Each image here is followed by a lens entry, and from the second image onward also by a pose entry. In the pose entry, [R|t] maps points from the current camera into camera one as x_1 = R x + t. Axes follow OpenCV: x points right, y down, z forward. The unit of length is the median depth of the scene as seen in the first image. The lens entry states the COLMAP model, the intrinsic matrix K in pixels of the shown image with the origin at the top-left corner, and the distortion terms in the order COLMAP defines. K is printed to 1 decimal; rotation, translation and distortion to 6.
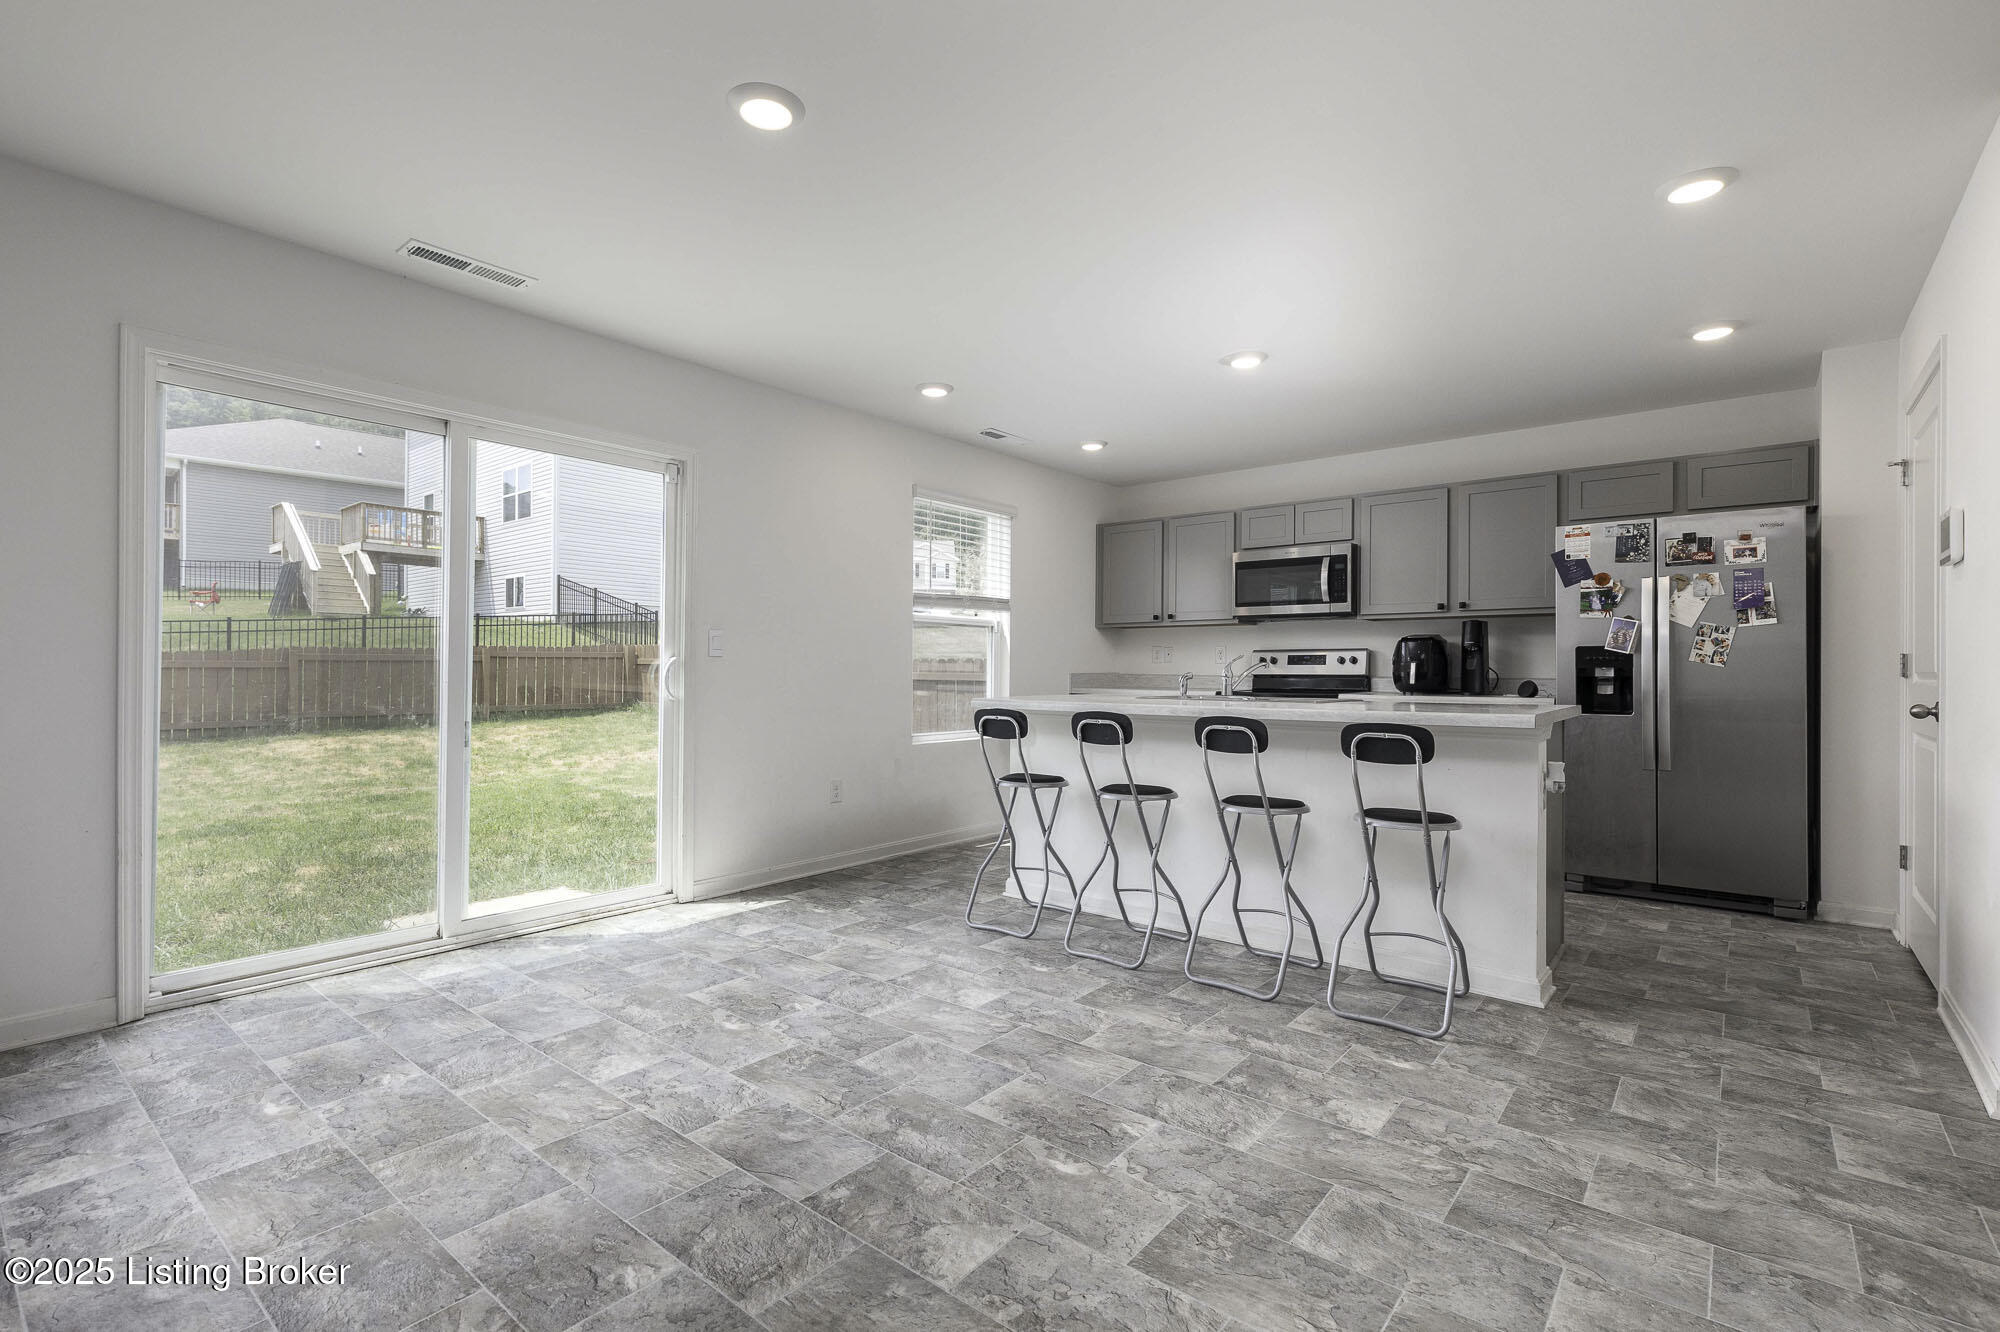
lens RADIAL K [[928.0, 0, 1006.3], [0, 928.0, 666.2], [0, 0, 1]] dist [0.002175, -0.001514]
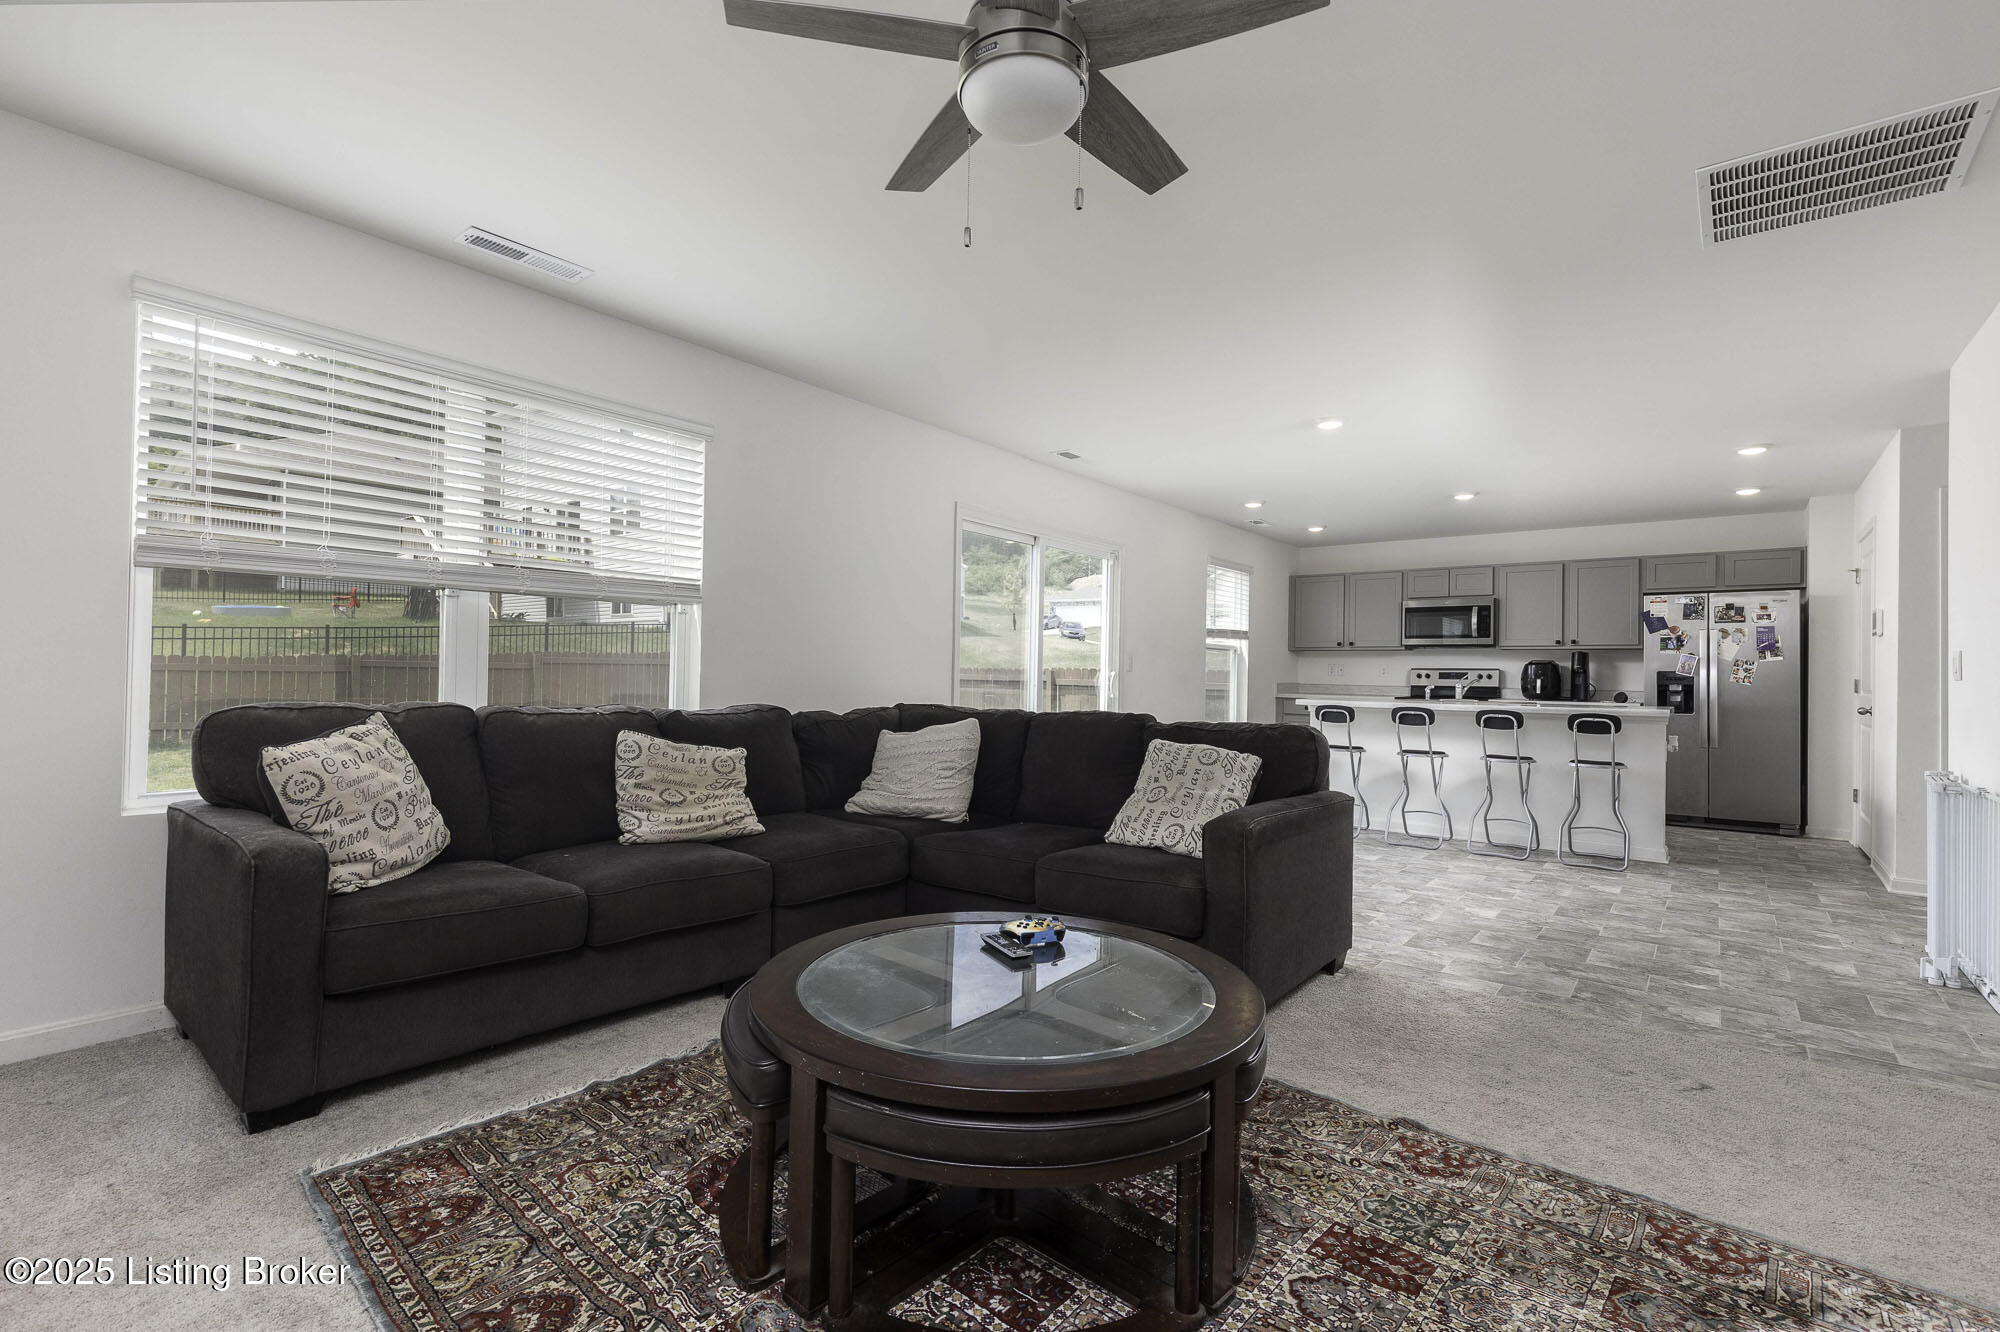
lens RADIAL K [[928.0, 0, 1002.2], [0, 928.0, 661.6], [0, 0, 1]] dist [0.002175, -0.001514]
pose [[0.999790, 0.012593, 0.016179, -0.560043], [-0.012435, 0.999875, -0.009799, -0.008088], [-0.016300, 0.009596, 0.999821, -0.603314]]
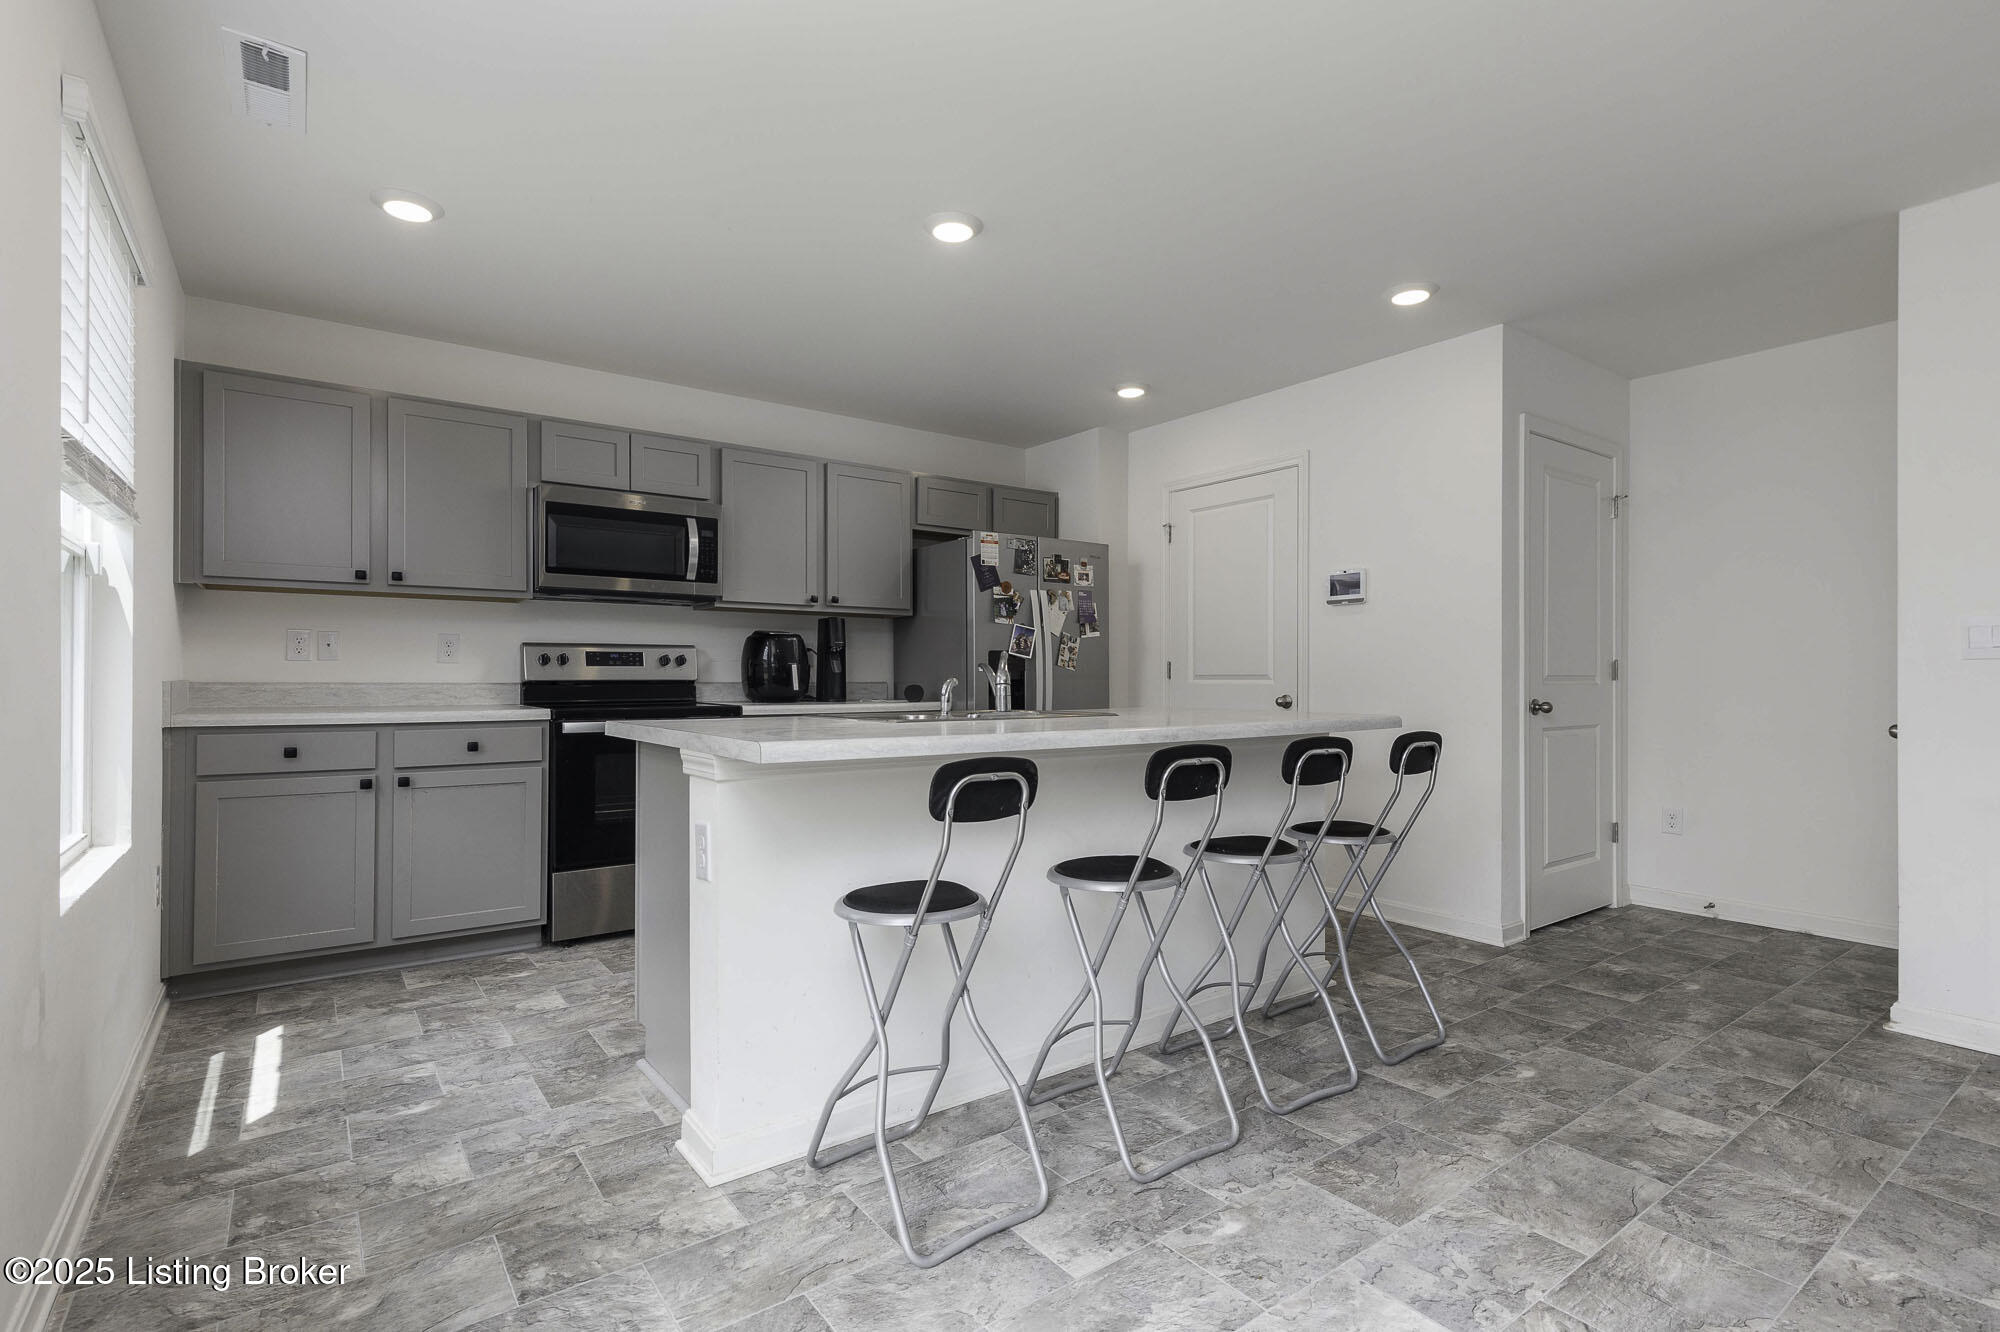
lens RADIAL K [[928.0, 0, 958.8], [0, 928.0, 691.0], [0, 0, 1]] dist [0.002175, -0.001514]
pose [[0.264960, -0.017671, 0.964098, -0.399363], [-0.003887, 0.999804, 0.019394, 0.004025], [-0.964252, -0.008886, 0.264839, 0.781482]]
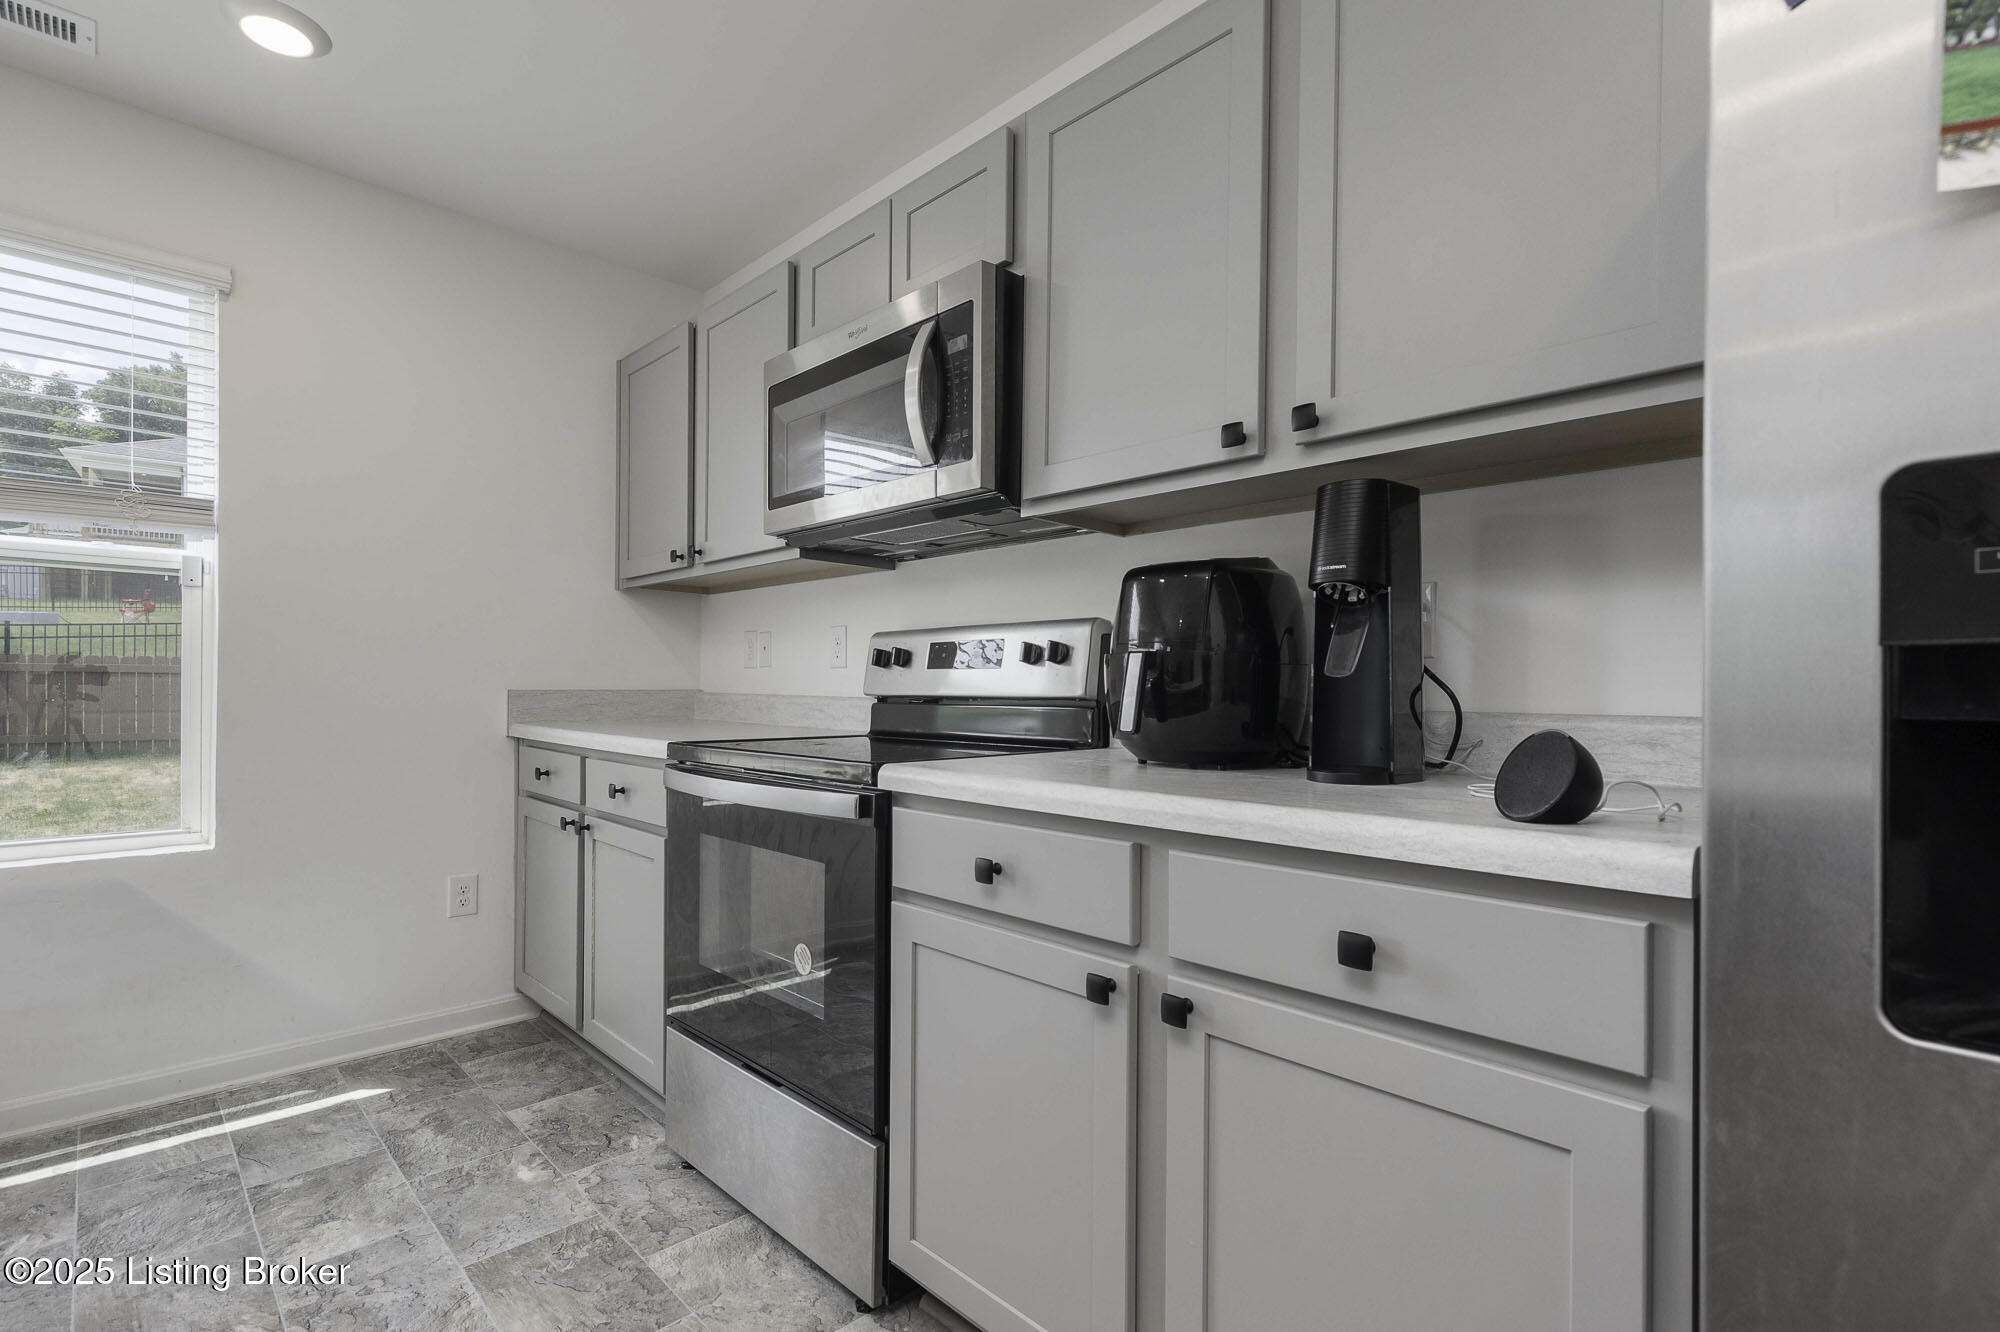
lens RADIAL K [[928.0, 0, 1036.0], [0, 928.0, 700.8], [0, 0, 1]] dist [0.002175, -0.001514]
pose [[0.993378, 0.008695, -0.114560, 0.637971], [-0.006088, 0.999715, 0.023087, 0.003276], [0.114728, -0.022237, 0.993148, 0.912867]]
